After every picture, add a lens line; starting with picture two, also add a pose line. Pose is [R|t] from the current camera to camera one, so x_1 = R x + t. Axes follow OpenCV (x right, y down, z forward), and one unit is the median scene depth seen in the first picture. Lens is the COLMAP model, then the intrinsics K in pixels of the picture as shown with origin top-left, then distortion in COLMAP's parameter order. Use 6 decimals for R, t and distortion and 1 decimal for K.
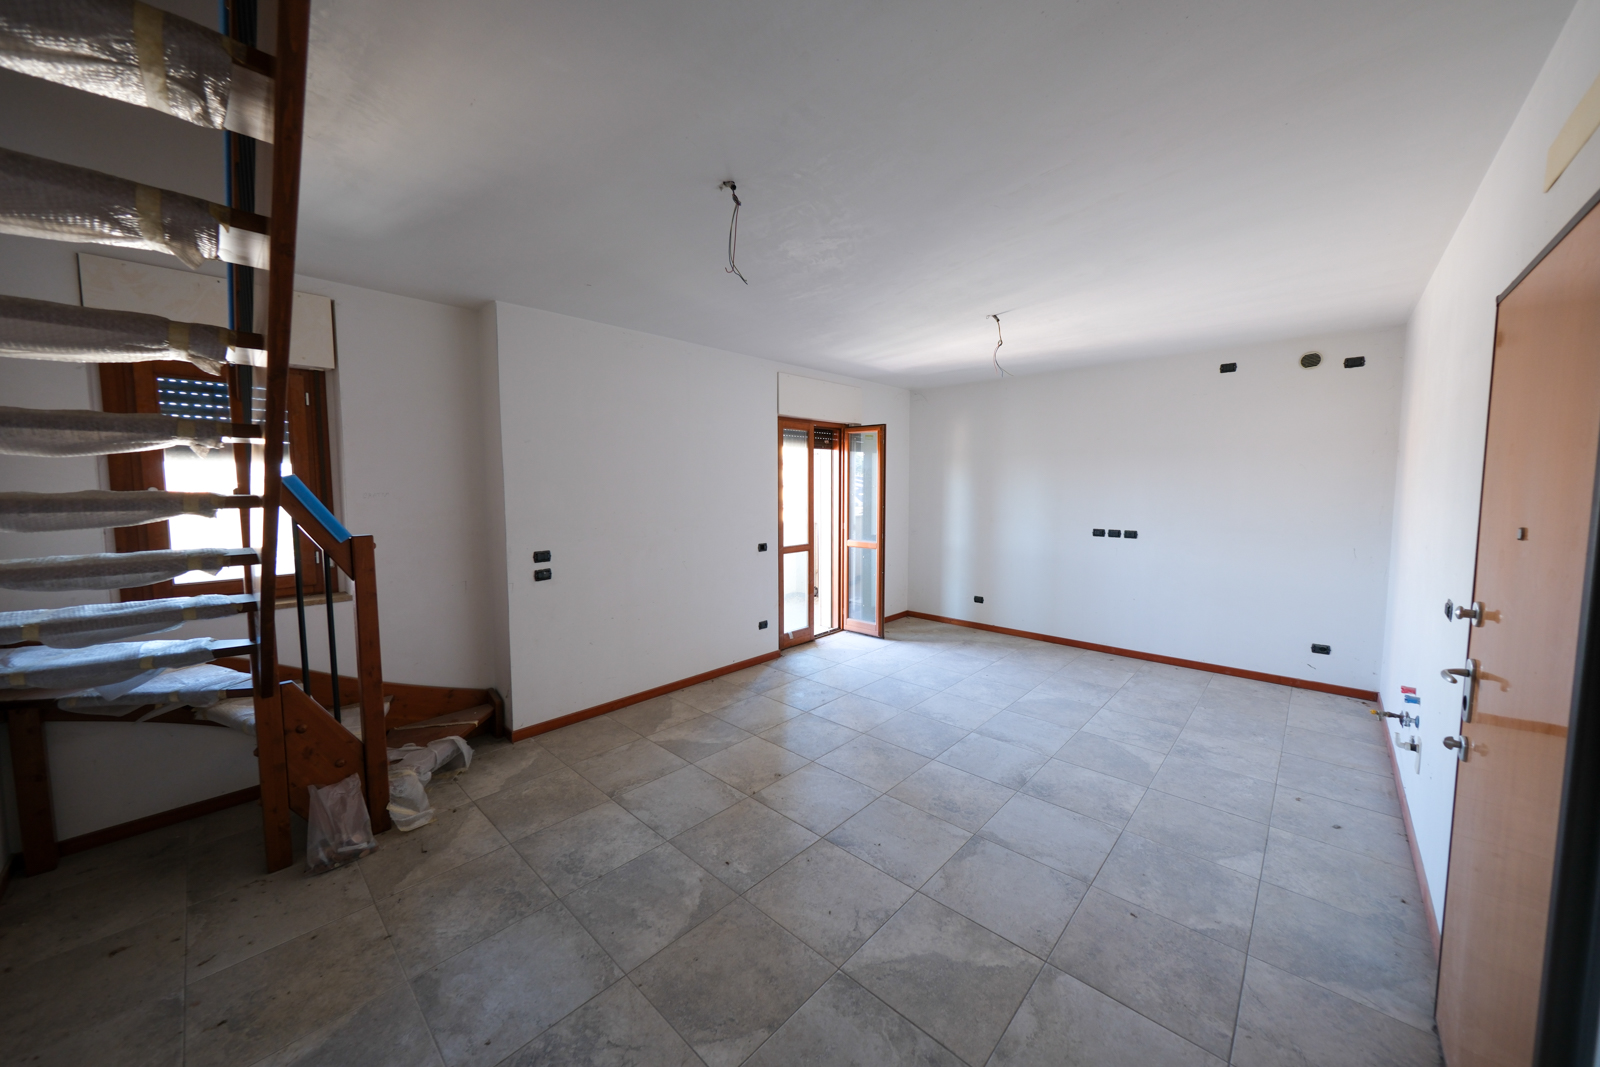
lens RADIAL K [[581.0, 0, 792.1], [0, 581.0, 526.4], [0, 0, 1]] dist [0.000065, -0.000238]
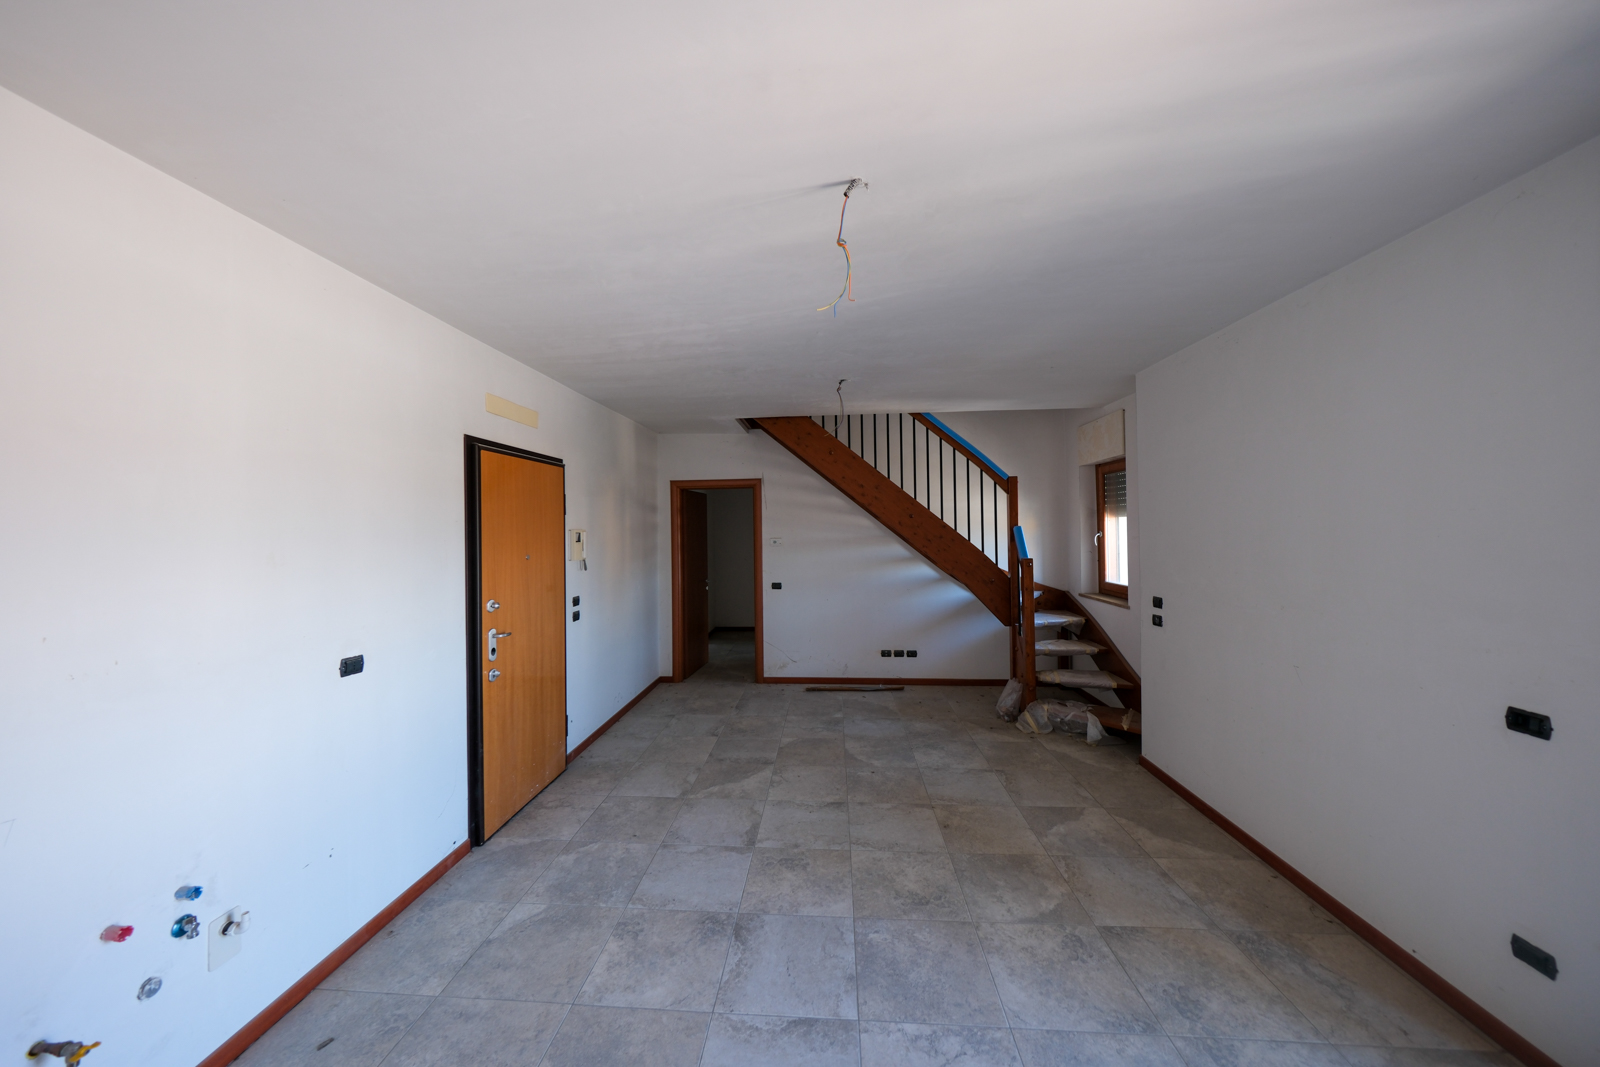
lens RADIAL K [[551.0, 0, 790.3], [0, 551.0, 524.8], [0, 0, 1]] dist [0.000329, -0.000452]
pose [[-0.781553, 0.006852, -0.623801, 0.864395], [-0.036050, 0.997773, 0.056128, -0.147567], [0.622796, 0.066355, -0.779566, 1.720138]]
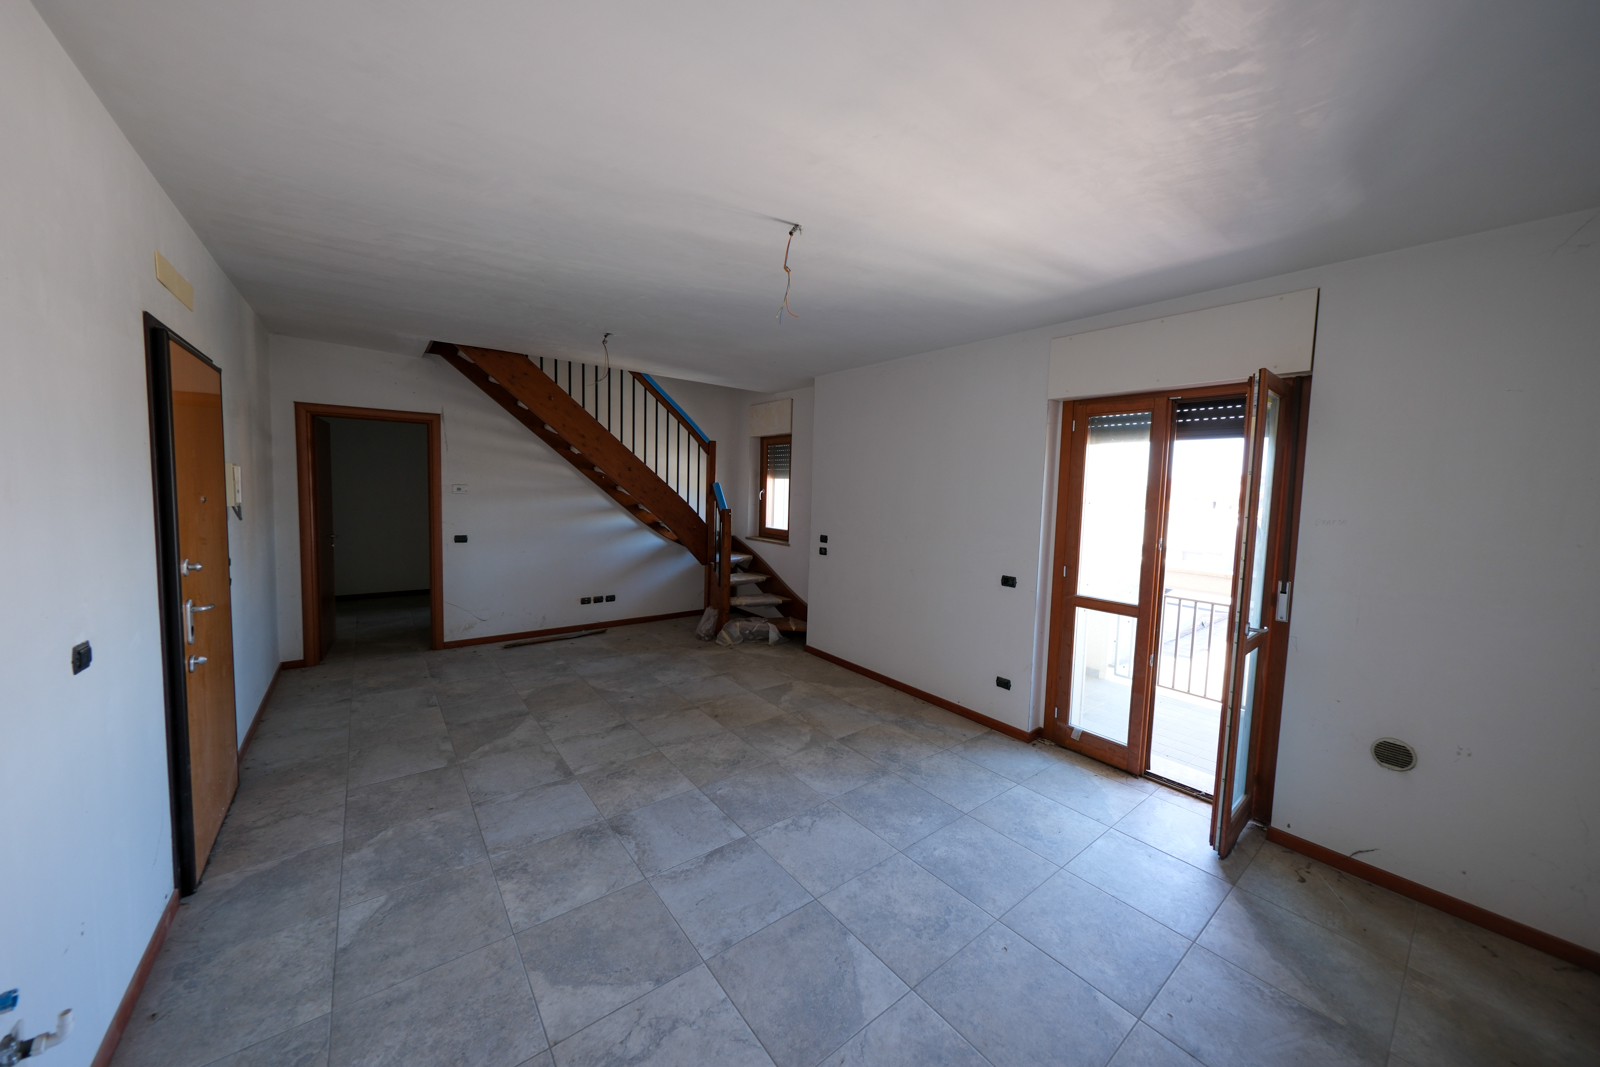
lens RADIAL K [[551.0, 0, 790.3], [0, 551.0, 524.8], [0, 0, 1]] dist [0.000329, -0.000452]
pose [[-0.169978, 0.064119, -0.983360, 1.239445], [-0.106332, 0.990861, 0.082988, -0.116887], [0.979694, 0.118669, -0.161606, 1.459111]]
